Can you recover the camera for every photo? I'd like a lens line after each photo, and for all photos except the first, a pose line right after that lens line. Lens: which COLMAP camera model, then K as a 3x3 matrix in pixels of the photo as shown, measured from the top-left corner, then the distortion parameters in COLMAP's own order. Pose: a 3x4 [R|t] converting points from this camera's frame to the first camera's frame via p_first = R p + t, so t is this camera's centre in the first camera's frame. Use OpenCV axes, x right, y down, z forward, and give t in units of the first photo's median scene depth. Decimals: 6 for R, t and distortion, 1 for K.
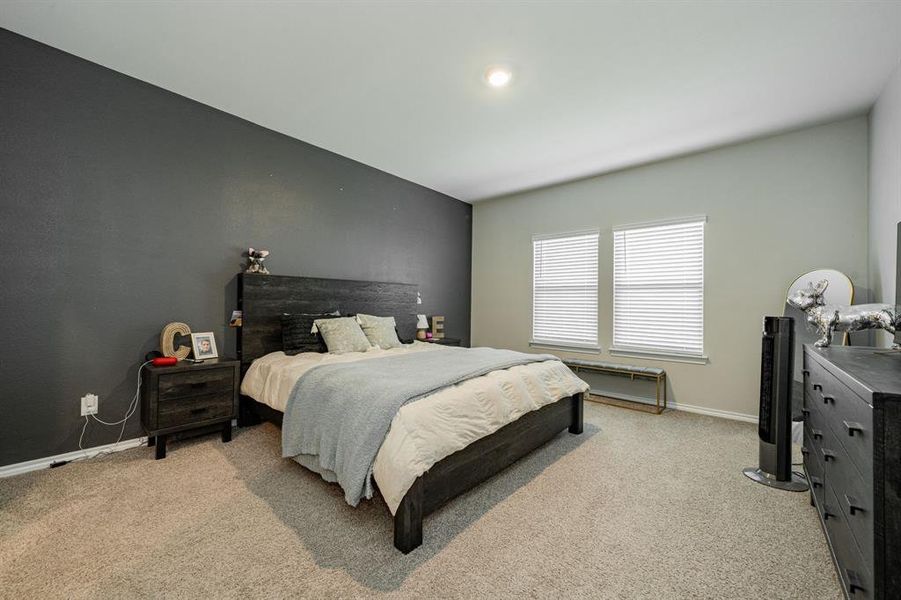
lens RADIAL K [[347.0, 0, 453.1], [0, 347.0, 300.0], [0, 0, 1]] dist [-0.001313, -0.000127]
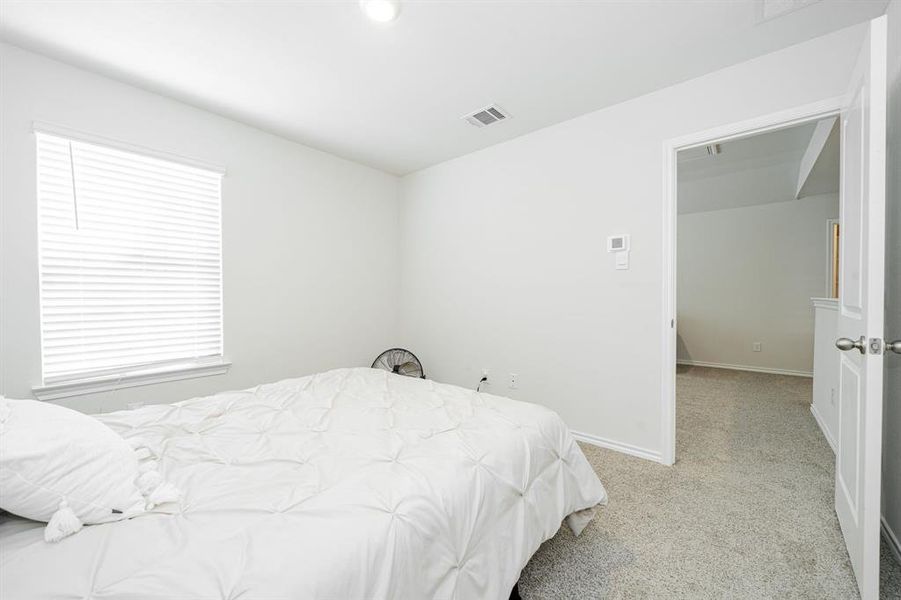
lens RADIAL K [[347.0, 0, 447.5], [0, 347.0, 297.4], [0, 0, 1]] dist [-0.001313, -0.000127]
pose [[-0.006606, -0.027143, 0.999610, -0.000015], [-0.013403, 0.999544, 0.027053, 0.001961], [-0.999888, -0.013219, -0.006967, 0.475246]]
